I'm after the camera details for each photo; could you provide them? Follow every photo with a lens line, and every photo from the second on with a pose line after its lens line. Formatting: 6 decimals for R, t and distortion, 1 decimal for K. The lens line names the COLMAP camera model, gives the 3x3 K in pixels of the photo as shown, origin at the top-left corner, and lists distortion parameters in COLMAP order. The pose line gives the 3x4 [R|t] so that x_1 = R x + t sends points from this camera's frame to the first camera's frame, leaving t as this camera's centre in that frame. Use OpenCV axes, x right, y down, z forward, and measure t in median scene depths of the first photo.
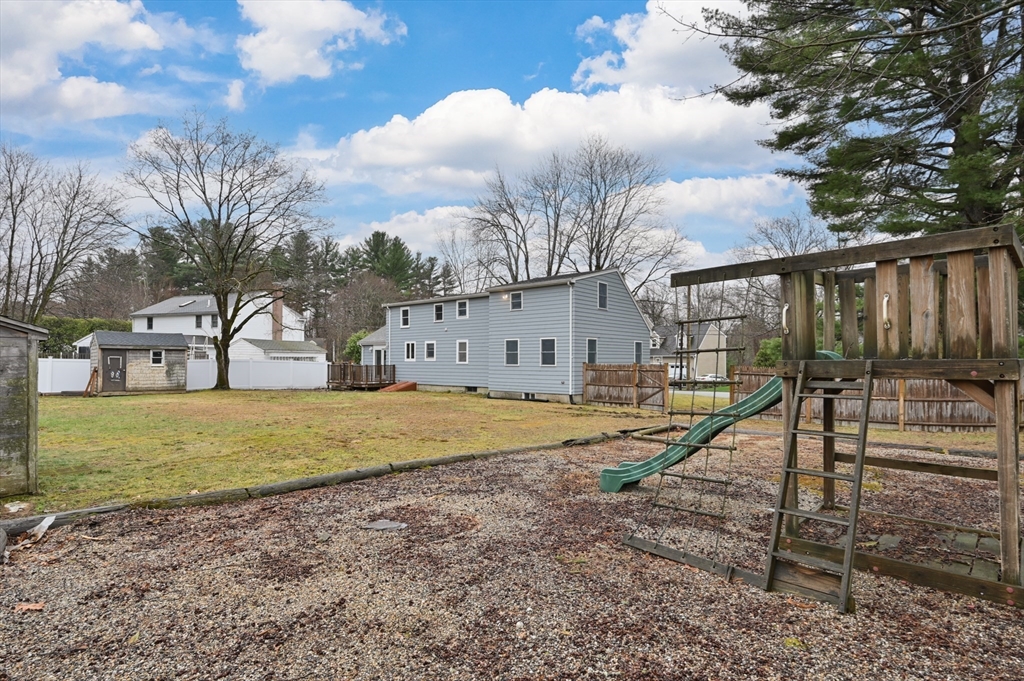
lens RADIAL K [[479.9, 0, 512.0], [0, 479.9, 340.5], [0, 0, 1]] dist [0.000820, 0.000005]
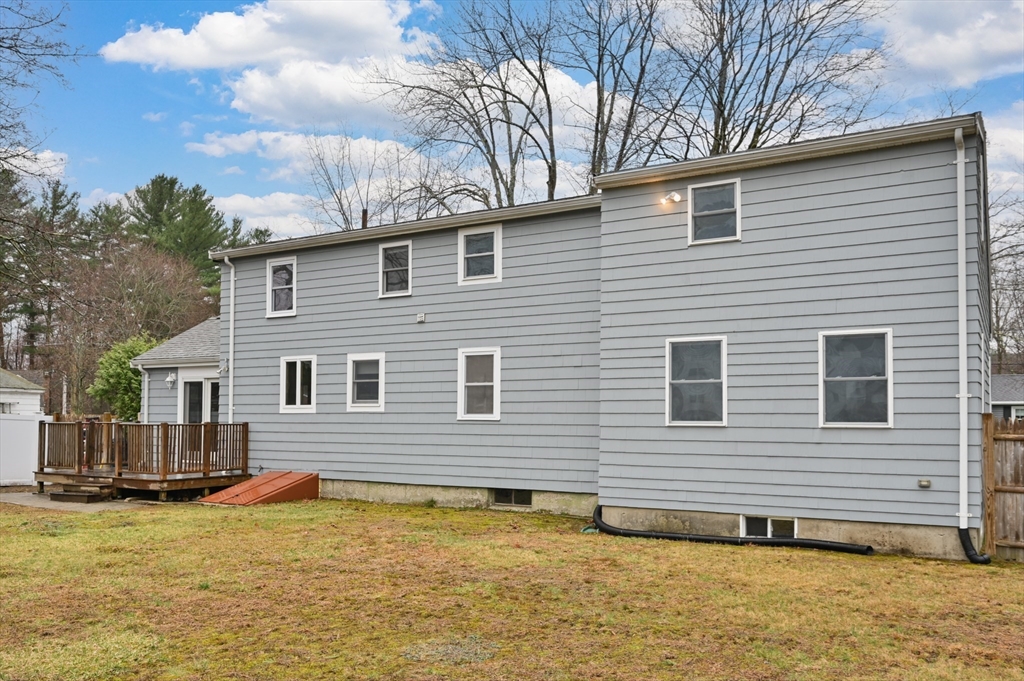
lens RADIAL K [[769.1, 0, 512.6], [0, 769.1, 357.5], [0, 0, 1]] dist [-0.012687, 0.001132]
pose [[0.985353, 0.014658, 0.169895, -0.156939], [-0.008658, 0.999314, -0.036005, 0.022525], [-0.170306, 0.034007, 0.984804, 0.435214]]
